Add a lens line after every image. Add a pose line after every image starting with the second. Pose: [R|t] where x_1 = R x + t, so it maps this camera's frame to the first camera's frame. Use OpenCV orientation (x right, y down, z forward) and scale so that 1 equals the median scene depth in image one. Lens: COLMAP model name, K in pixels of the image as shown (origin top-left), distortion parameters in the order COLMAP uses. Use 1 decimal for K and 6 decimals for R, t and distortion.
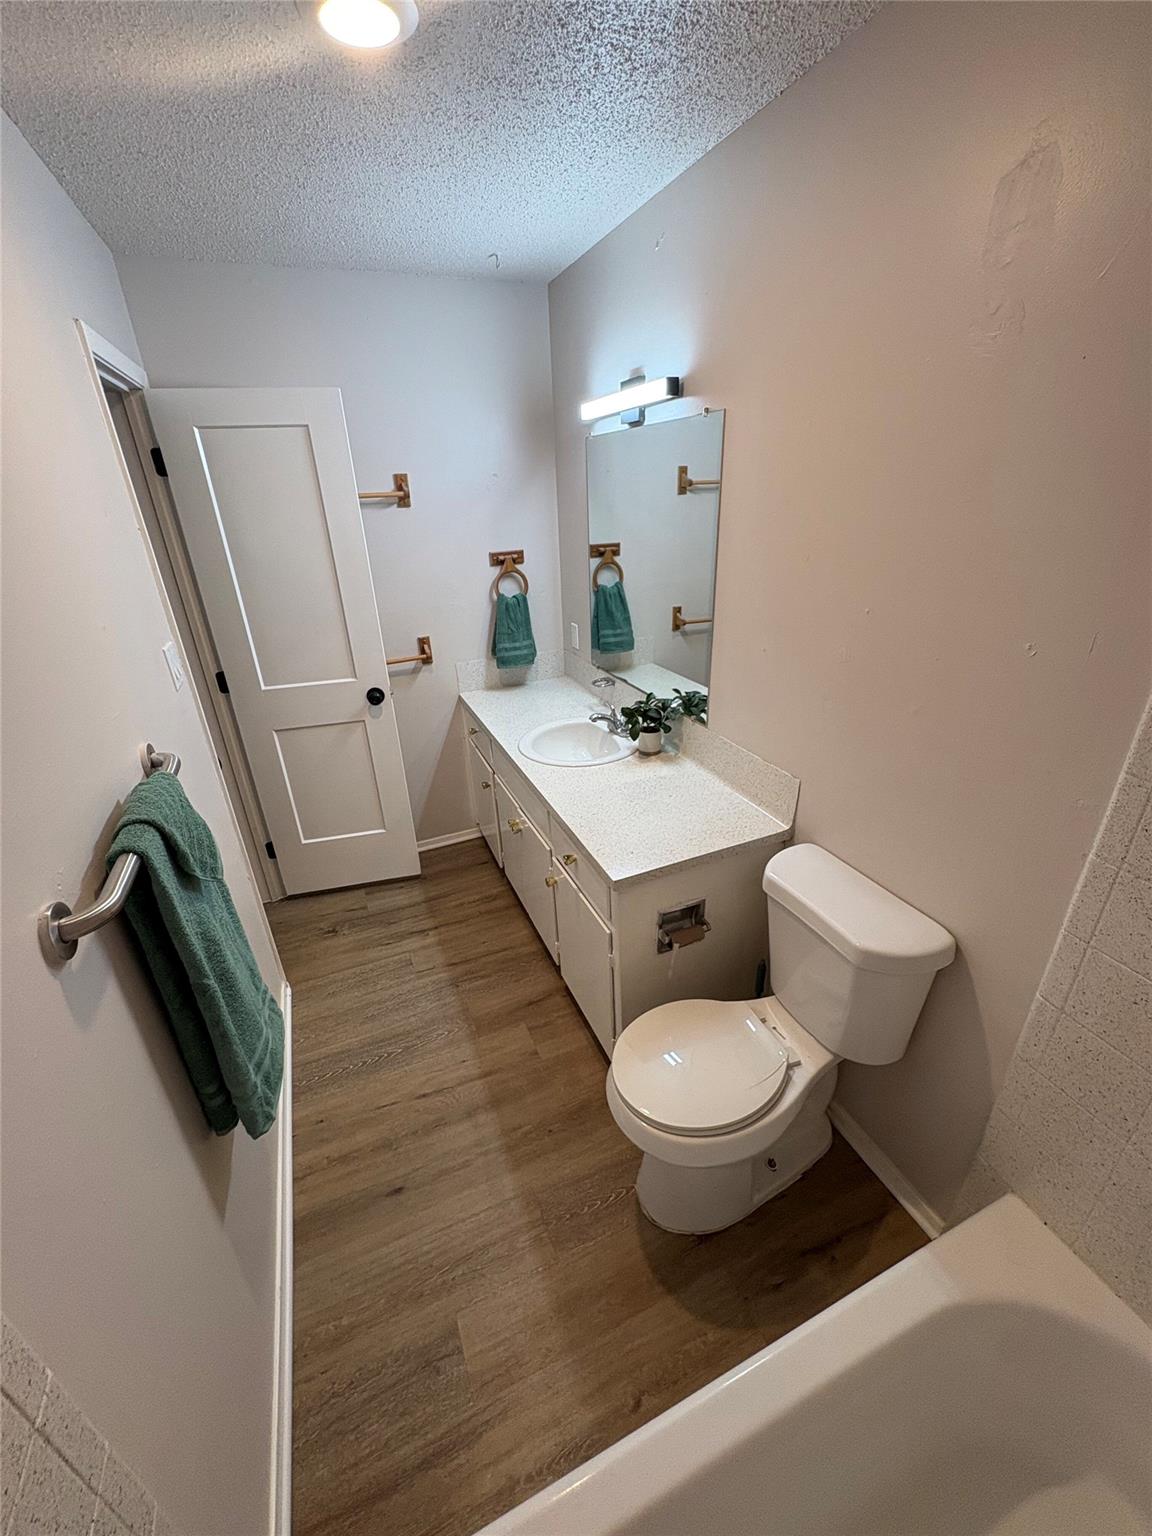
lens RADIAL K [[612.0, 0, 572.7], [0, 612.0, 767.4], [0, 0, 1]] dist [0.000157, -0.000093]
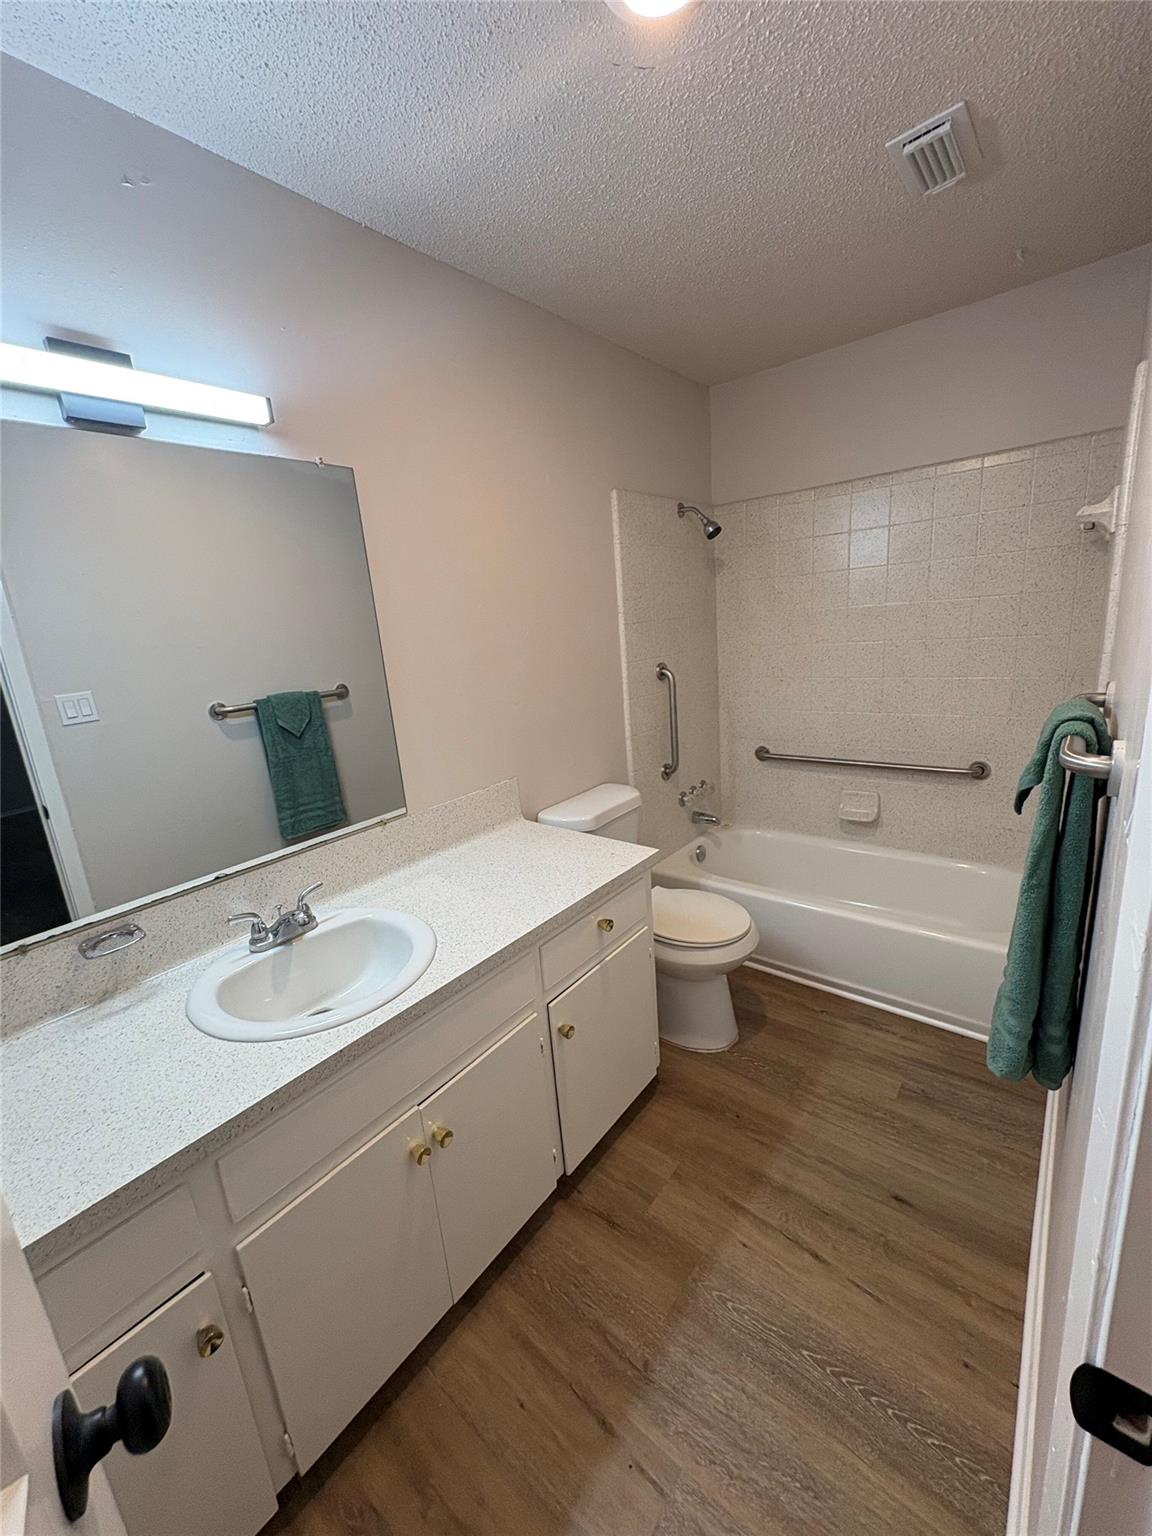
lens RADIAL K [[612.0, 0, 572.7], [0, 612.0, 767.4], [0, 0, 1]] dist [0.000157, -0.000093]
pose [[-0.463259, -0.135664, 0.875777, -0.653235], [0.458519, 0.808975, 0.367858, -0.338381], [-0.758387, 0.571974, -0.312561, 1.081754]]
